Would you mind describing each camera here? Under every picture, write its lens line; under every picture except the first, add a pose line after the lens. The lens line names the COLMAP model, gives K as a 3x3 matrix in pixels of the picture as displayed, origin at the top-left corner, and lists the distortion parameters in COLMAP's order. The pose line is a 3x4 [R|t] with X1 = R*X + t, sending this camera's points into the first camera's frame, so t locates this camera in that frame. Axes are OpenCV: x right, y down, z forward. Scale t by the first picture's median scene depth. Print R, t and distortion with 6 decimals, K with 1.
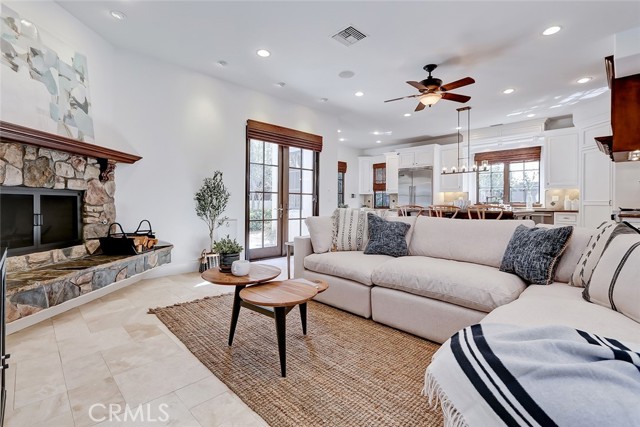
lens RADIAL K [[293.7, 0, 319.4], [0, 293.7, 203.2], [0, 0, 1]] dist [0.006243, -0.003153]
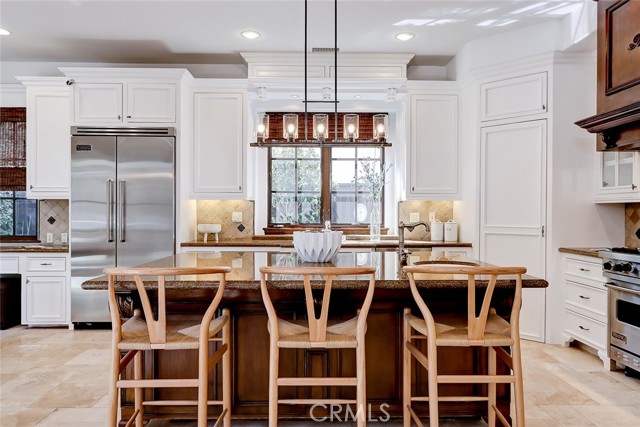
lens RADIAL K [[449.9, 0, 317.9], [0, 449.9, 214.3], [0, 0, 1]] dist [-0.010070, 0.006338]
pose [[0.680207, -0.006722, 0.732989, 0.147029], [-0.001555, 0.999942, 0.010612, -0.039240], [-0.733019, -0.008358, 0.680157, 0.775744]]
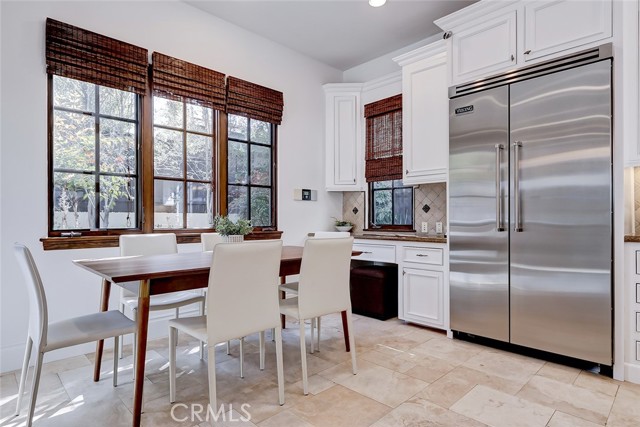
lens RADIAL K [[348.0, 0, 321.9], [0, 348.0, 218.9], [0, 0, 1]] dist [-0.002907, 0.000918]
pose [[0.999912, -0.009600, 0.009193, 0.254534], [0.009584, 0.999952, 0.001824, 0.004446], [-0.009210, -0.001735, 0.999956, 1.179138]]
